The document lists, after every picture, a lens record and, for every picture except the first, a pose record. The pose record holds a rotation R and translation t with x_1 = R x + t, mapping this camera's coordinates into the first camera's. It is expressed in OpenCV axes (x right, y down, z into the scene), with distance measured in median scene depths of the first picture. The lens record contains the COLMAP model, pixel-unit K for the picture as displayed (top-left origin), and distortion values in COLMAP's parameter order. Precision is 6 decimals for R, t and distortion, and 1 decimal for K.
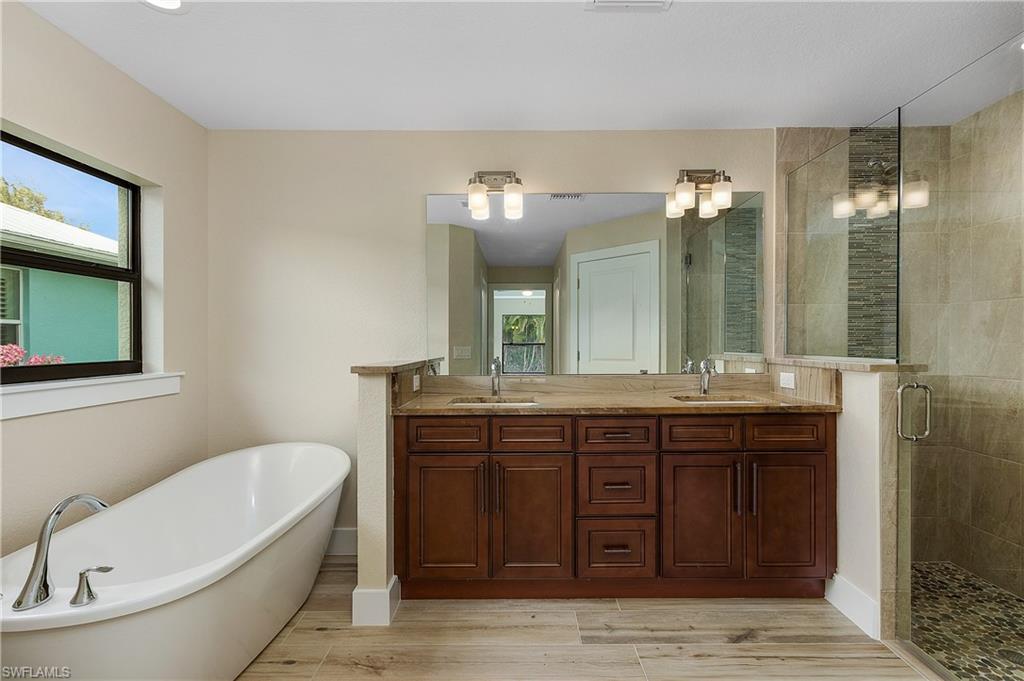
lens RADIAL K [[469.6, 0, 515.3], [0, 469.6, 341.9], [0, 0, 1]] dist [0.002932, -0.001203]
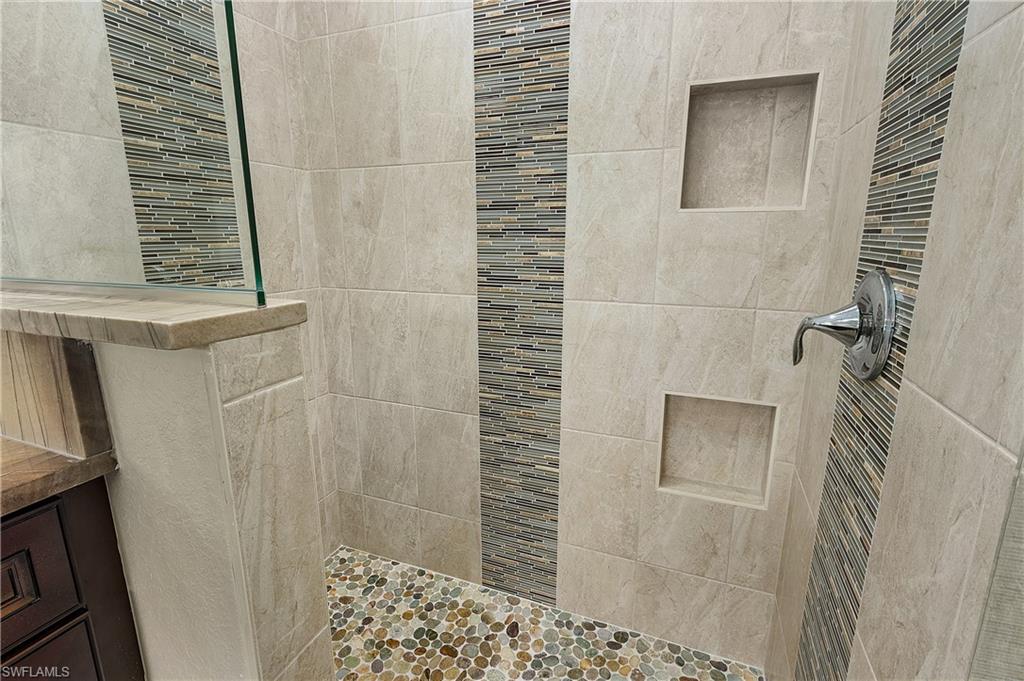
lens RADIAL K [[469.6, 0, 512.8], [0, 469.6, 337.7], [0, 0, 1]] dist [0.002932, -0.001203]
pose [[0.353347, -0.201442, 0.913546, 0.448096], [0.001749, 0.976681, 0.214687, 0.000191], [-0.935491, -0.074262, 0.345459, 0.564010]]
